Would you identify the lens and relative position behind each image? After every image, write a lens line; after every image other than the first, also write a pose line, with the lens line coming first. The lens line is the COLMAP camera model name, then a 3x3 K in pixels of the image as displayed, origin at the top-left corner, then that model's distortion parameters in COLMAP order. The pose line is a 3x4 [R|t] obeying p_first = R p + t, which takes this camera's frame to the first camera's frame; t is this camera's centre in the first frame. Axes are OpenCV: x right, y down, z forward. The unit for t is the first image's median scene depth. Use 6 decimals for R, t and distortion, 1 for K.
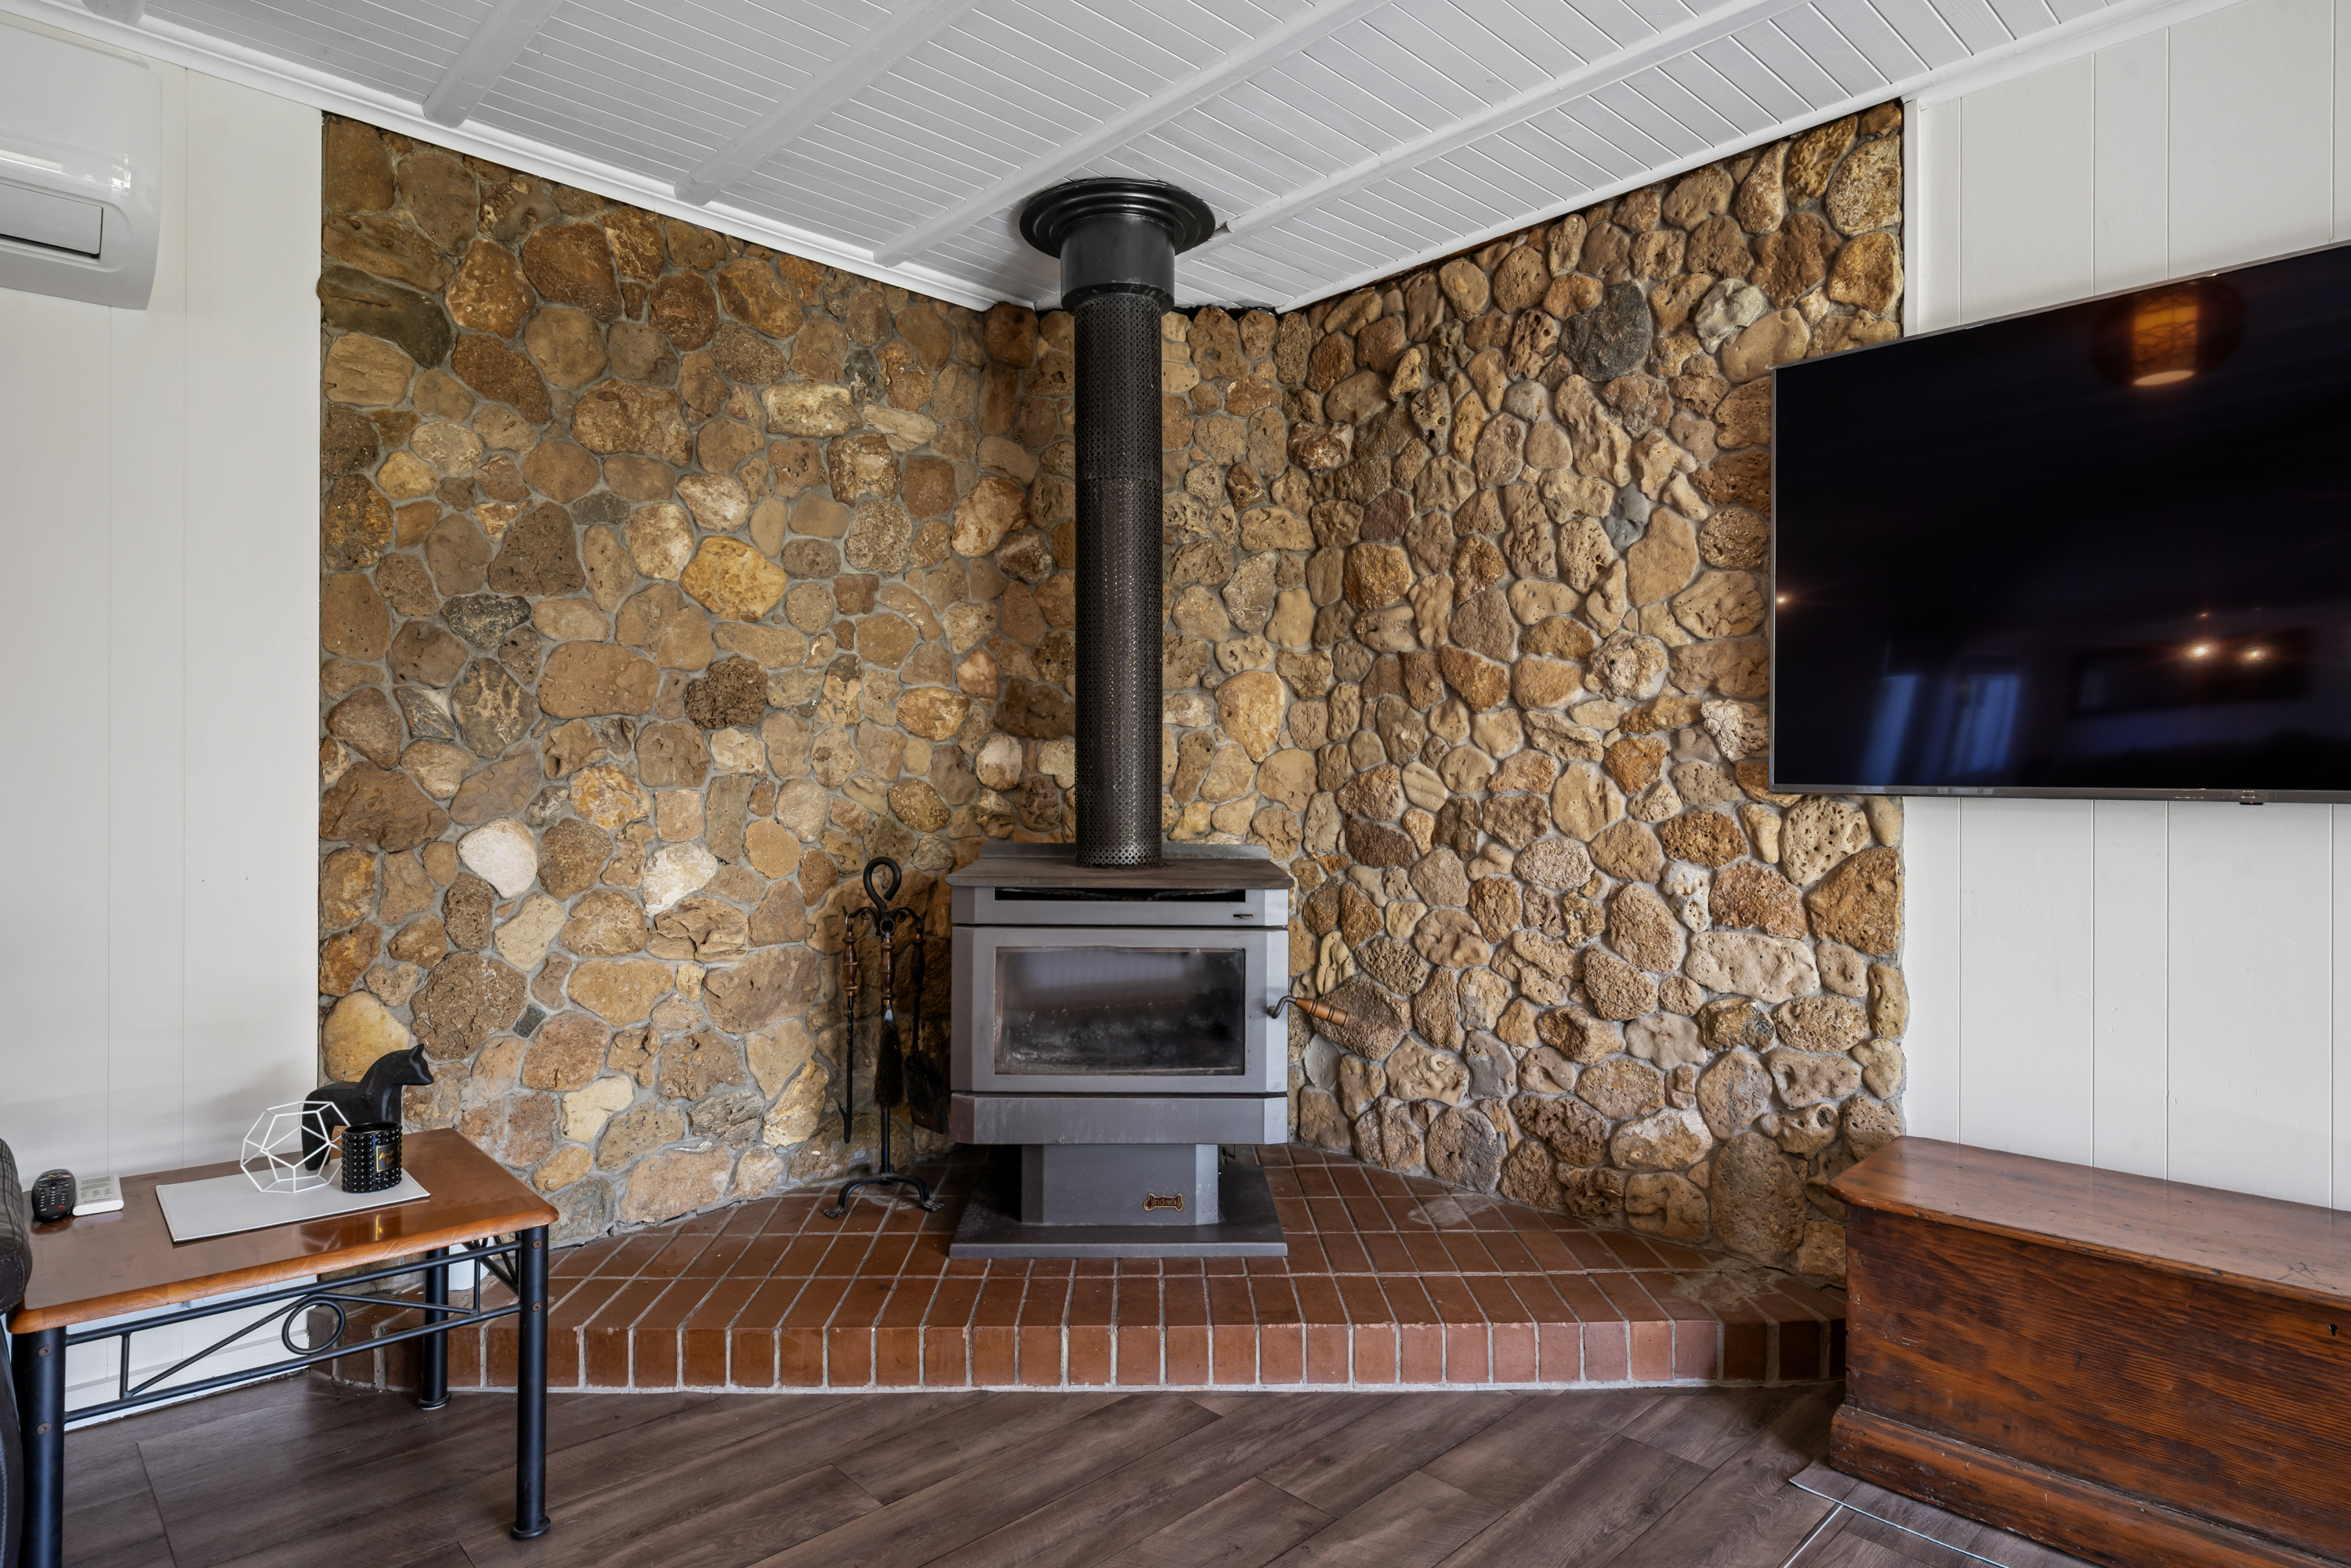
lens RADIAL K [[1262.8, 0, 1175.5], [0, 1262.8, 784.0], [0, 0, 1]] dist [0.001658, -0.001496]
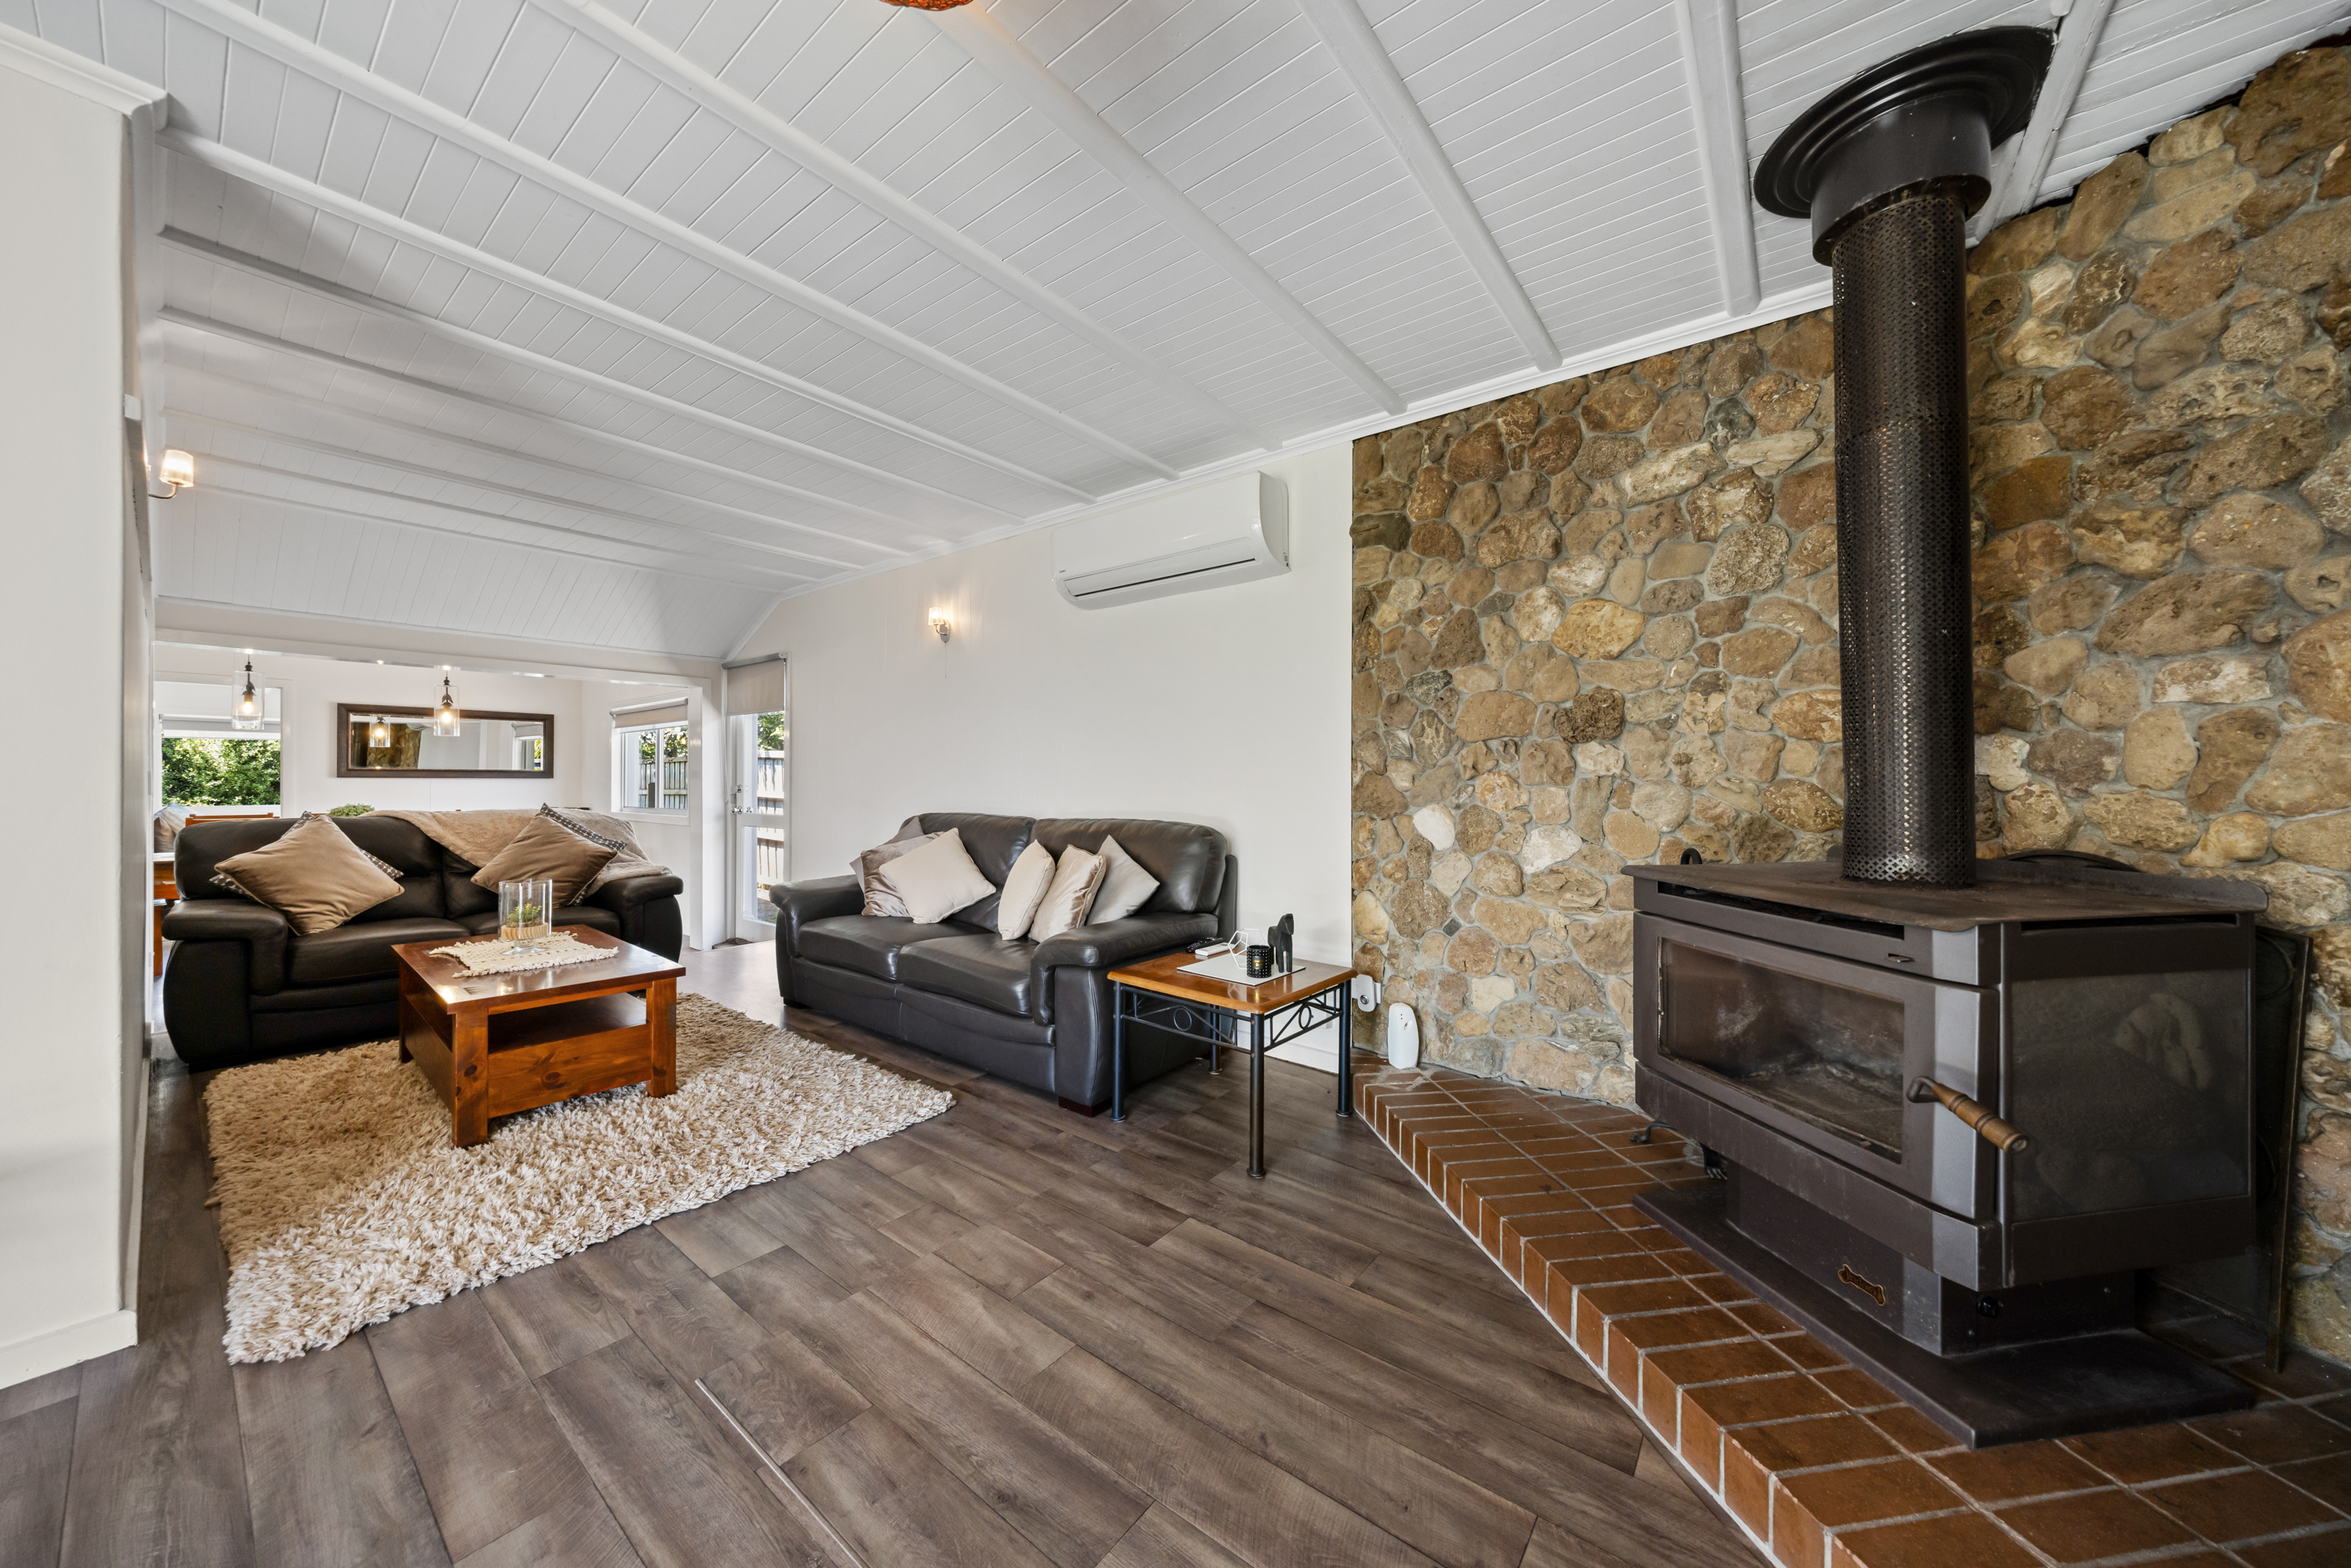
lens RADIAL K [[807.2, 0, 1157.6], [0, 807.2, 782.4], [0, 0, 1]] dist [0.000825, 0.000005]
pose [[0.127500, 0.001698, -0.991837, 0.443775], [-0.005854, 0.999982, 0.000959, 0.000503], [0.991821, 0.005684, 0.127508, 0.446389]]
